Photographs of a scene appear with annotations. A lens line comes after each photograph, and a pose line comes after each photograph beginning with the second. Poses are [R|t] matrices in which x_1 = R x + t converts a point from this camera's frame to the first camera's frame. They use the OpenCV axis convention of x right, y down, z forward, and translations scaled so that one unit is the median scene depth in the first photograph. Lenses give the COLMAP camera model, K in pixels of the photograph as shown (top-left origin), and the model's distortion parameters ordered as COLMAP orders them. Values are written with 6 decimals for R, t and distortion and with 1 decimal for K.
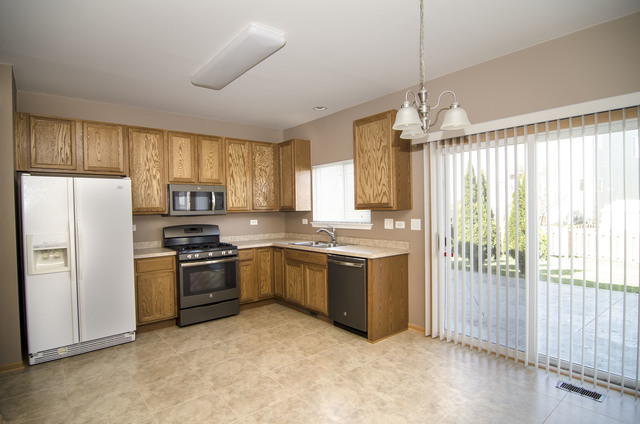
lens RADIAL K [[342.7, 0, 318.5], [0, 342.7, 215.4], [0, 0, 1]] dist [-0.013517, -0.000743]
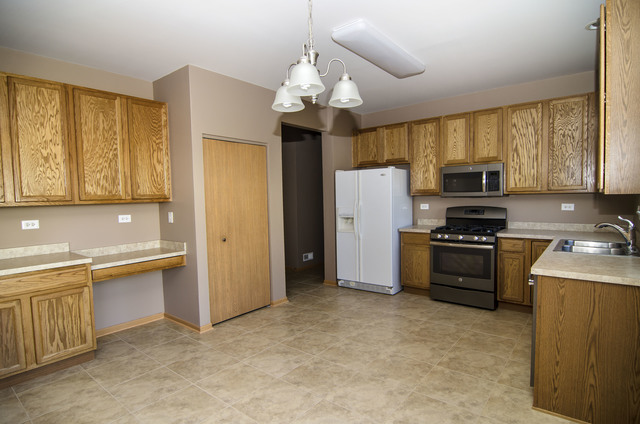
lens RADIAL K [[342.7, 0, 318.5], [0, 342.7, 215.4], [0, 0, 1]] dist [-0.013517, -0.000743]
pose [[0.199865, 0.071480, -0.977213, 0.567992], [-0.002666, 0.997371, 0.072410, -0.018245], [0.979820, -0.011867, 0.199530, 0.428357]]
